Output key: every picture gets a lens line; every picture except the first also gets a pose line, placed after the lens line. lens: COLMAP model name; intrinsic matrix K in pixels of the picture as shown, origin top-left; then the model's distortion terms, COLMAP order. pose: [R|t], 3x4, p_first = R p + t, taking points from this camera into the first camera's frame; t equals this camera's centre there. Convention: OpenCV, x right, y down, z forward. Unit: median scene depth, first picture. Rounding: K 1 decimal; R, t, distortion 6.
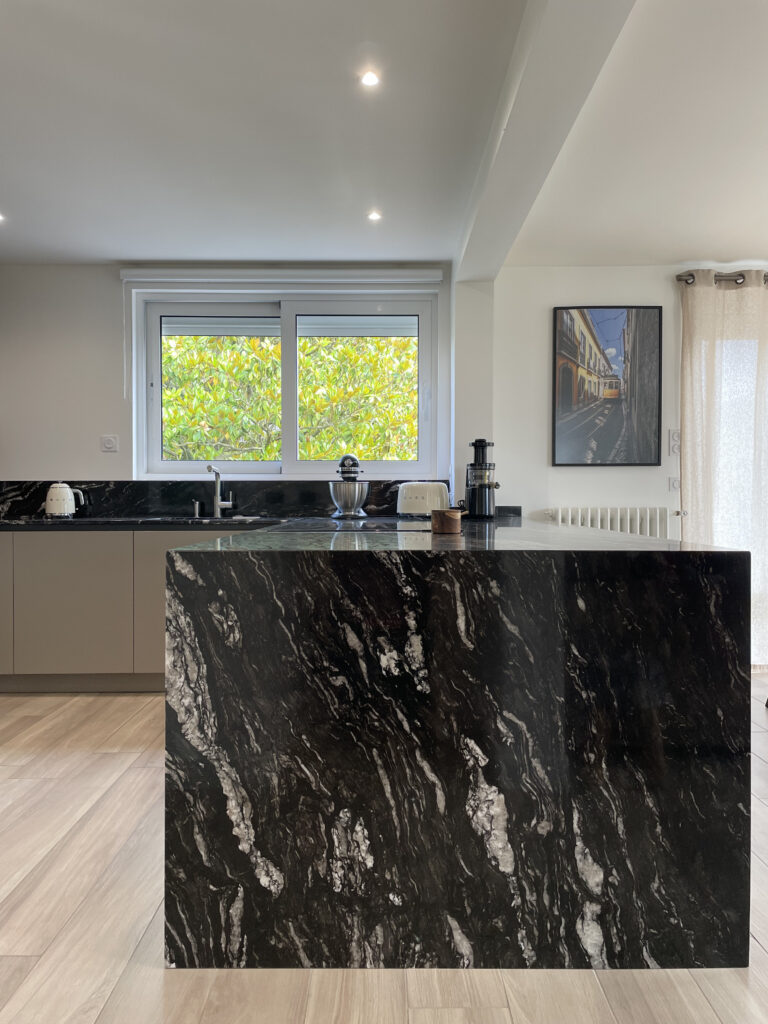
lens RADIAL K [[771.8, 0, 391.8], [0, 771.8, 509.1], [0, 0, 1]] dist [0.094966, -0.118844]
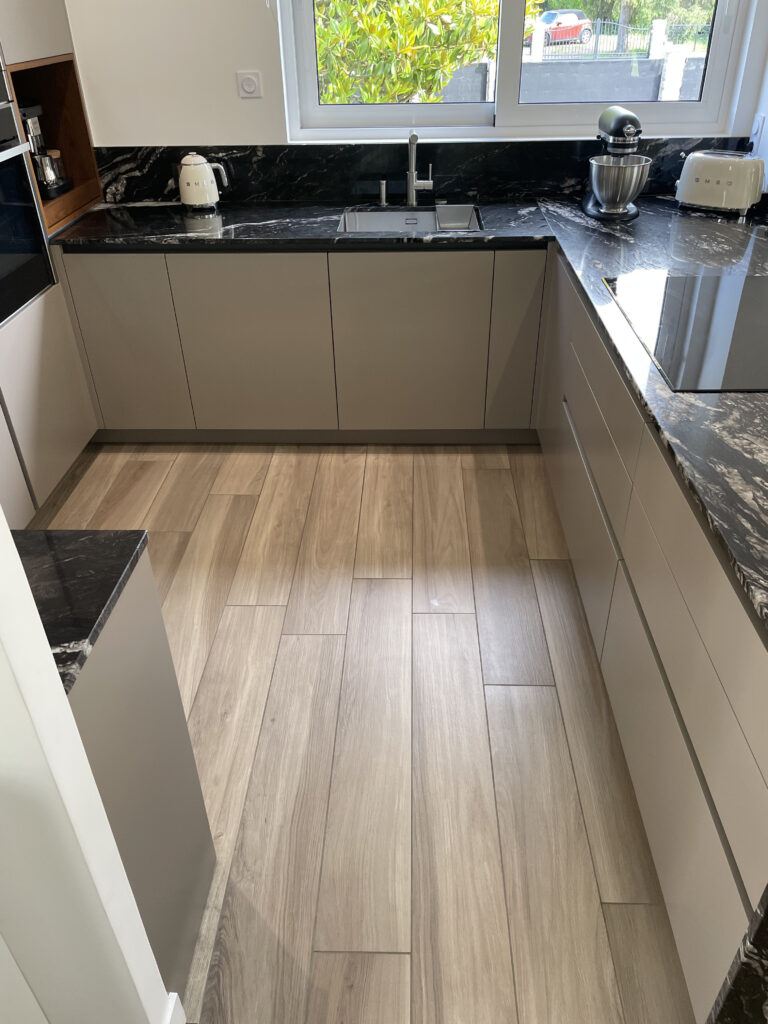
lens RADIAL K [[771.8, 0, 391.8], [0, 771.8, 509.1], [0, 0, 1]] dist [0.094966, -0.118844]
pose [[0.999367, 0.004208, -0.035320, -0.308523], [0.015453, 0.843009, 0.537678, -0.200001], [0.032037, -0.537884, 0.842410, 0.335309]]
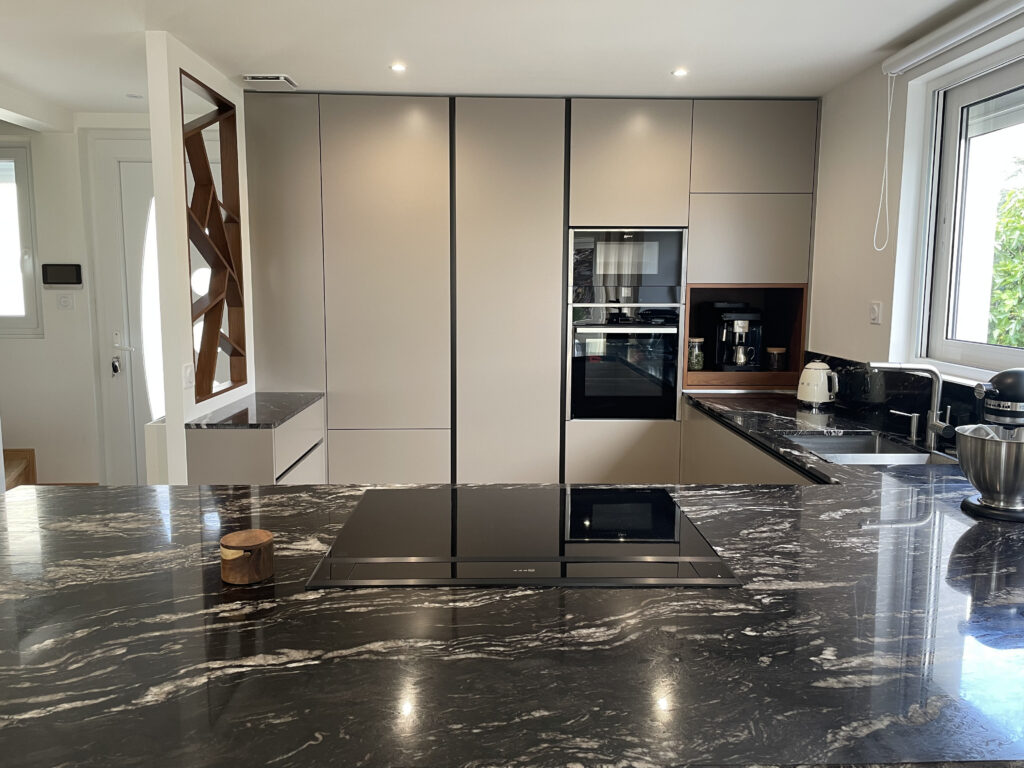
lens RADIAL K [[771.8, 0, 511.7], [0, 771.8, 376.9], [0, 0, 1]] dist [0.094966, -0.118844]
pose [[0.015896, 0.123561, -0.992210, 0.513903], [-0.017770, 0.992213, 0.123277, -0.156261], [0.999716, 0.015672, 0.017968, 0.947145]]
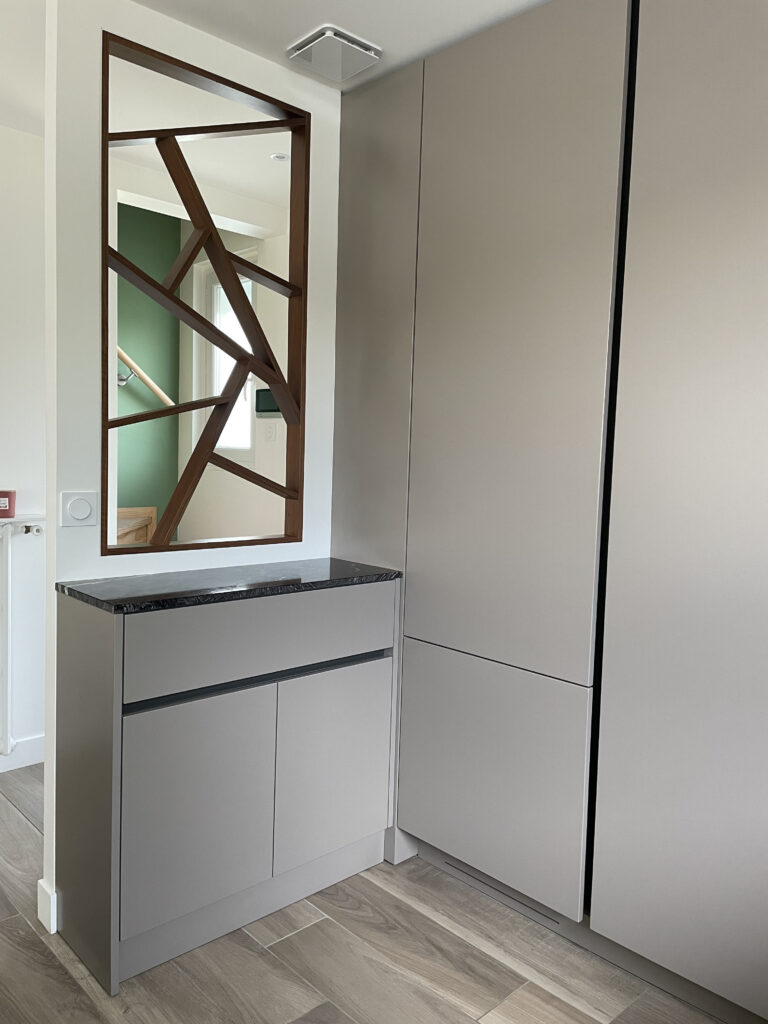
lens RADIAL K [[771.8, 0, 391.8], [0, 771.8, 509.1], [0, 0, 1]] dist [0.094966, -0.118844]
pose [[-0.722521, 0.031841, -0.690615, -0.213910], [-0.040528, 0.995270, 0.088287, -0.095930], [0.690160, 0.091778, -0.717814, 1.183428]]
